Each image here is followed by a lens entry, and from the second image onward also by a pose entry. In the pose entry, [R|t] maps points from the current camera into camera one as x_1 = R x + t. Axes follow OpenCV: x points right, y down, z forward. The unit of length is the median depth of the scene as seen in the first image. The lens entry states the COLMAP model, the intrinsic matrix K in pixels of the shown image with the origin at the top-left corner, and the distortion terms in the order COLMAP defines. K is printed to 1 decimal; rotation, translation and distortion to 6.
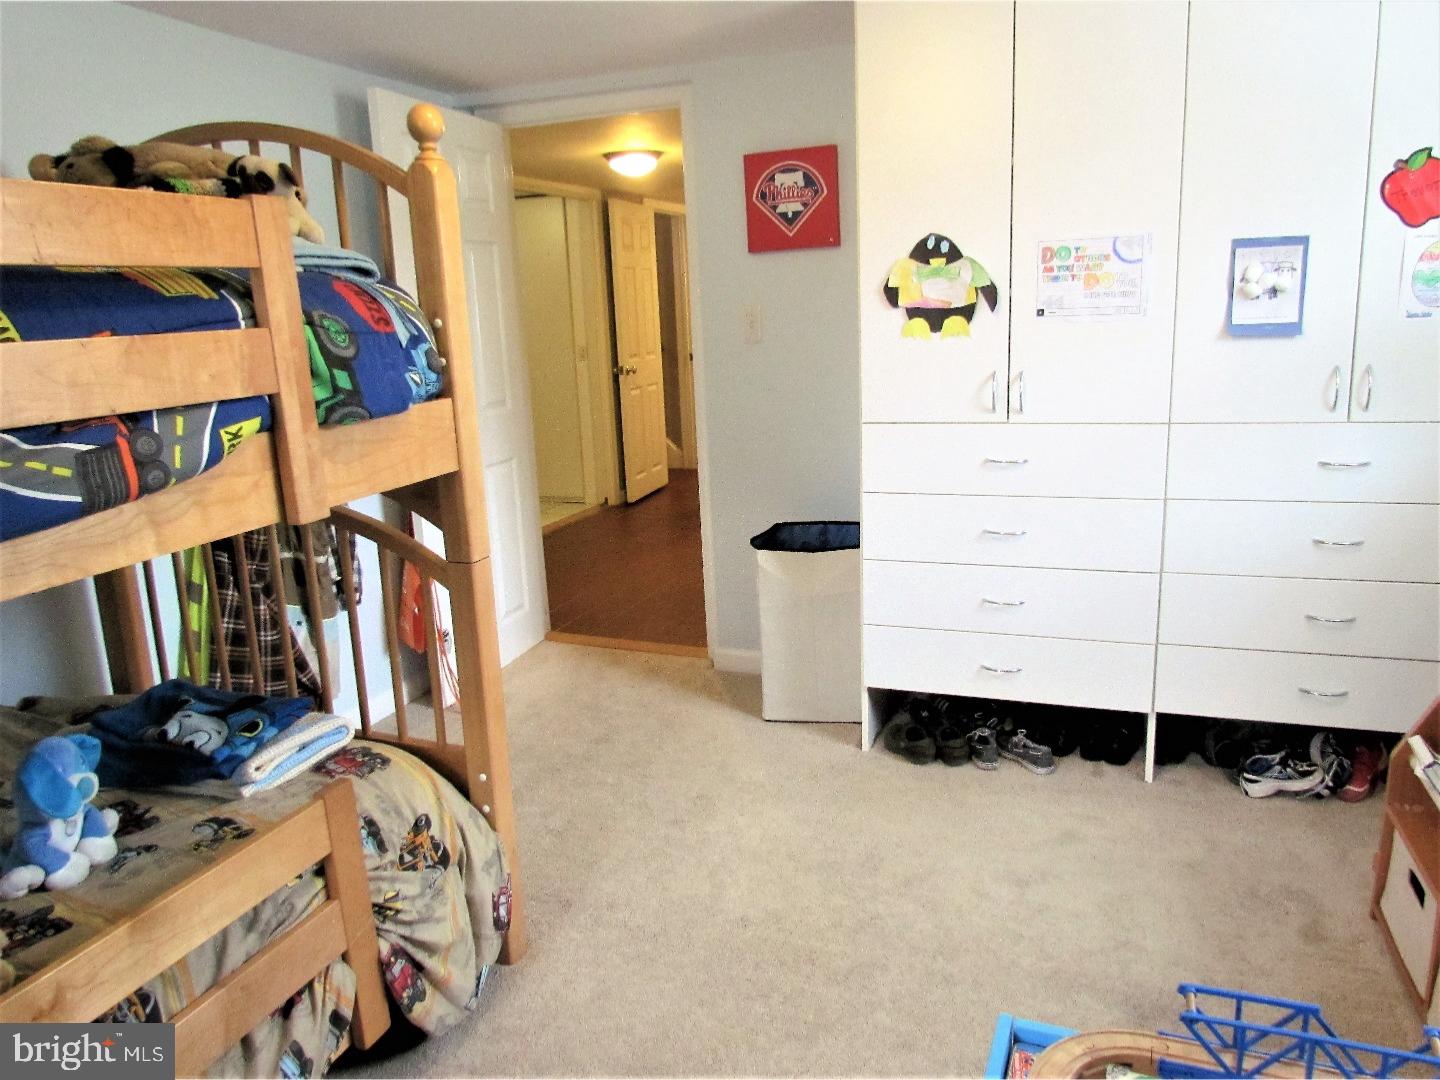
lens RADIAL K [[1055.5, 0, 718.8], [0, 1055.5, 539.5], [0, 0, 1]] dist [-0.012300, 0.014951]
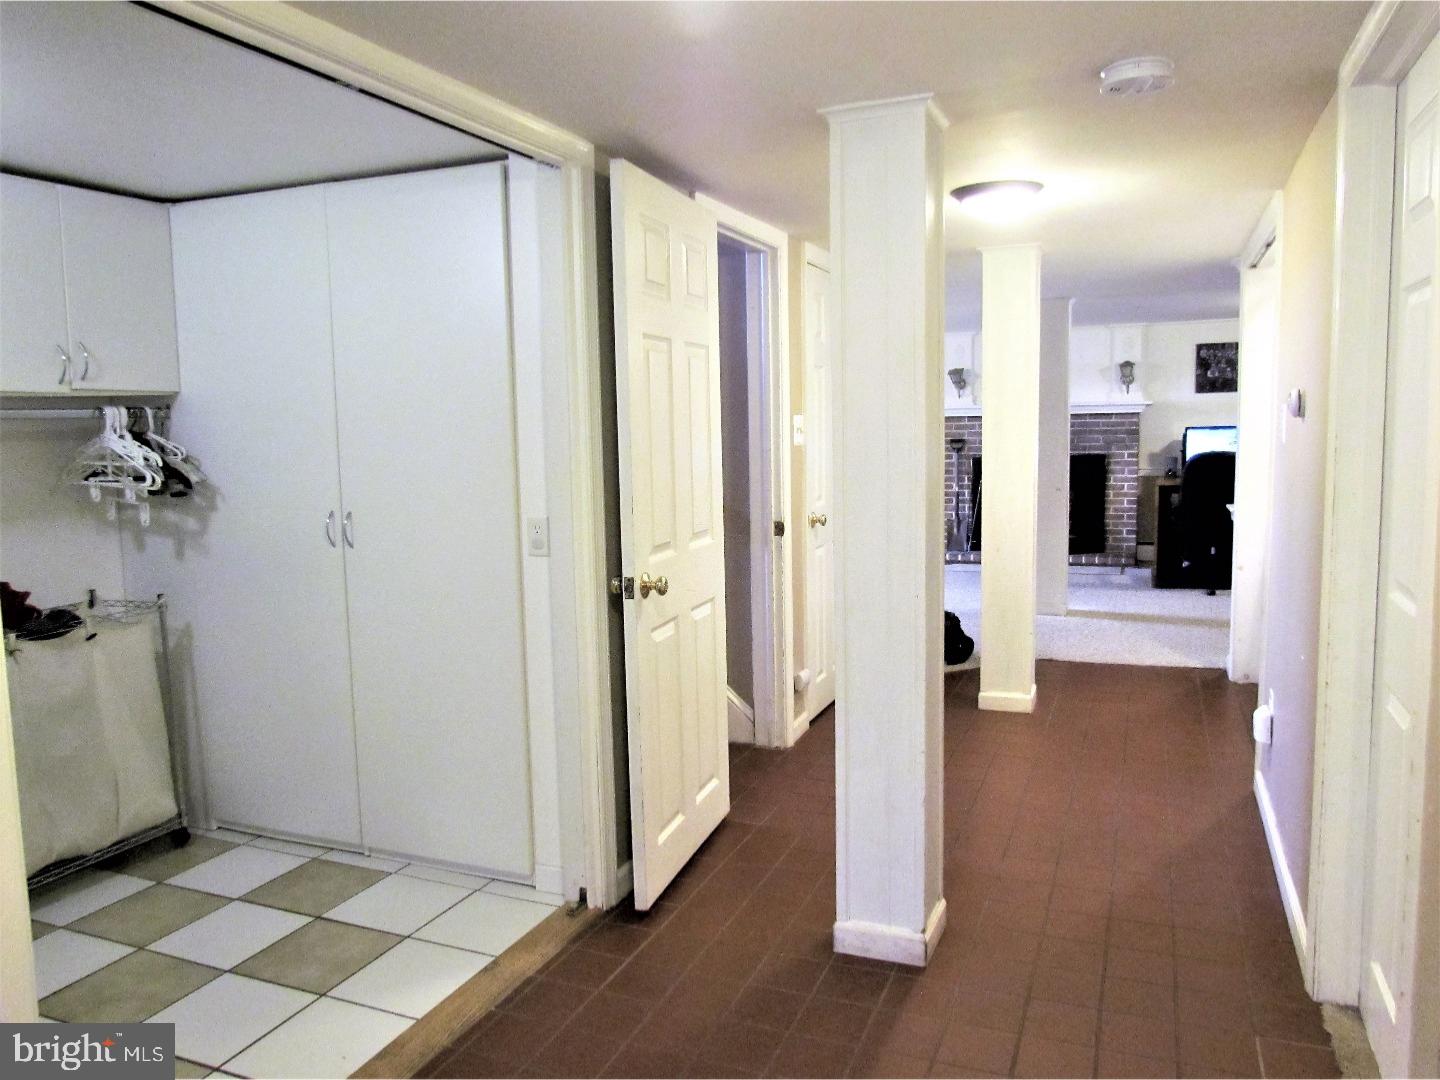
lens RADIAL K [[1055.5, 0, 719.7], [0, 1055.5, 537.4], [0, 0, 1]] dist [-0.012300, 0.014951]
pose [[0.999129, 0.026196, -0.032467, -0.045121], [-0.029534, 0.993822, -0.106987, -0.135965], [0.029464, 0.107853, 0.993730, 0.595108]]
